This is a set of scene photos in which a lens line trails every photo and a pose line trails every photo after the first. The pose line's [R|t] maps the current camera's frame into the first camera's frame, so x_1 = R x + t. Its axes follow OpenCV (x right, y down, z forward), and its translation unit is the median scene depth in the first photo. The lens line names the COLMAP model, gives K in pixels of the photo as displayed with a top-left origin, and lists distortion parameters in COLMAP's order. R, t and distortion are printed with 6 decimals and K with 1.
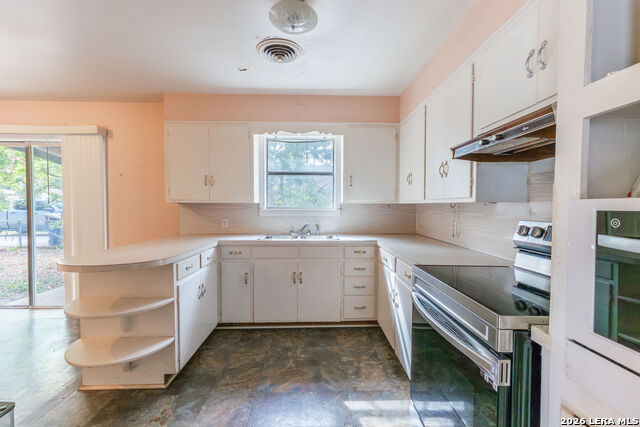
lens RADIAL K [[288.6, 0, 320.0], [0, 288.6, 213.5], [0, 0, 1]] dist [0.011492, -0.000428]
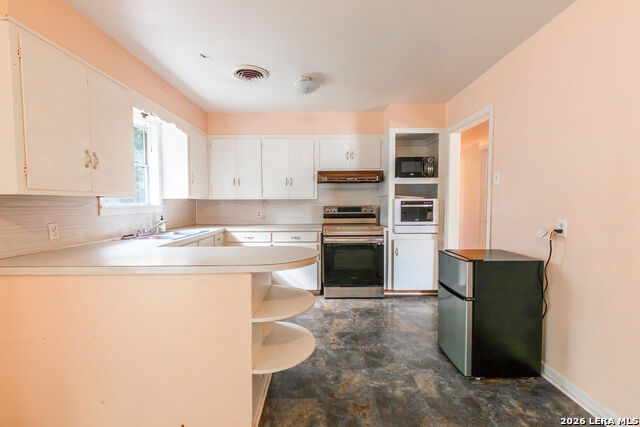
lens RADIAL K [[291.8, 0, 321.5], [0, 291.8, 214.3], [0, 0, 1]] dist [0.001446, -0.000039]
pose [[0.022790, -0.044210, 0.998762, -1.084584], [0.031318, 0.998563, 0.043486, -0.010321], [-0.999250, 0.030288, 0.024141, 0.538570]]
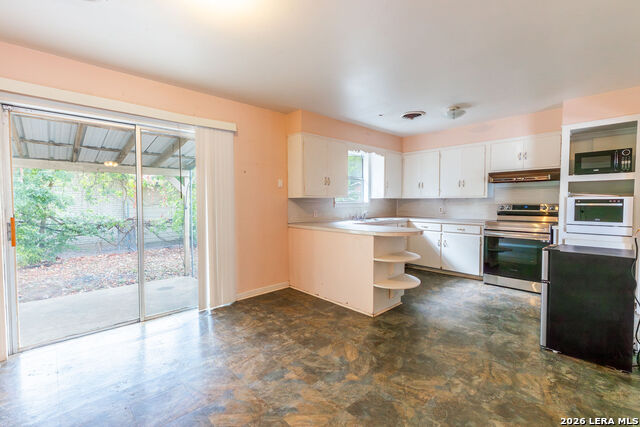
lens RADIAL K [[283.8, 0, 320.0], [0, 283.8, 213.5], [0, 0, 1]] dist [0.008604, -0.000320]
pose [[0.745243, -0.035208, 0.665863, -1.401297], [0.024173, 0.999375, 0.025789, 0.000677], [-0.666355, -0.003123, 0.745628, 0.041306]]
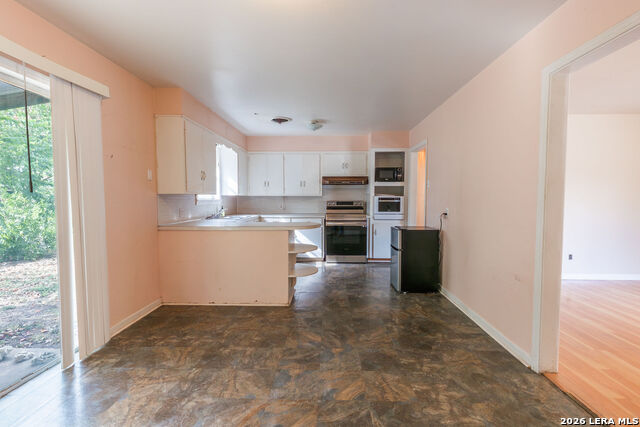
lens RADIAL K [[288.6, 0, 320.0], [0, 288.6, 213.5], [0, 0, 1]] dist [0.011492, -0.000428]
pose [[0.060024, -0.056364, 0.996604, -1.682691], [0.026772, 0.998136, 0.054838, -0.011734], [-0.997838, 0.023390, 0.061421, 0.485226]]
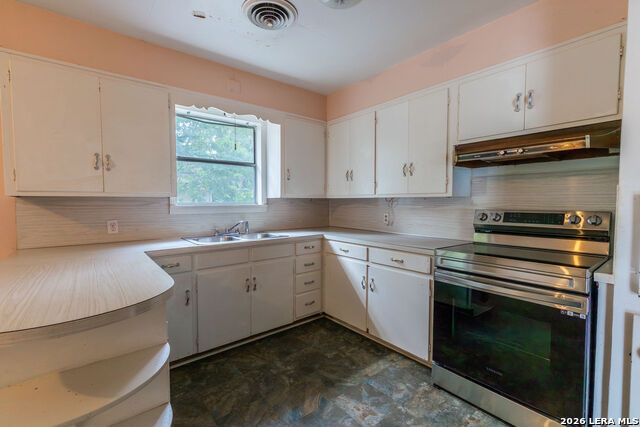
lens RADIAL K [[288.6, 0, 320.0], [0, 288.6, 213.5], [0, 0, 1]] dist [0.011492, -0.000428]
pose [[0.790404, -0.030799, 0.611812, -0.434727], [0.020854, 0.999509, 0.023375, -0.003679], [-0.612231, -0.005717, 0.790658, 0.198033]]
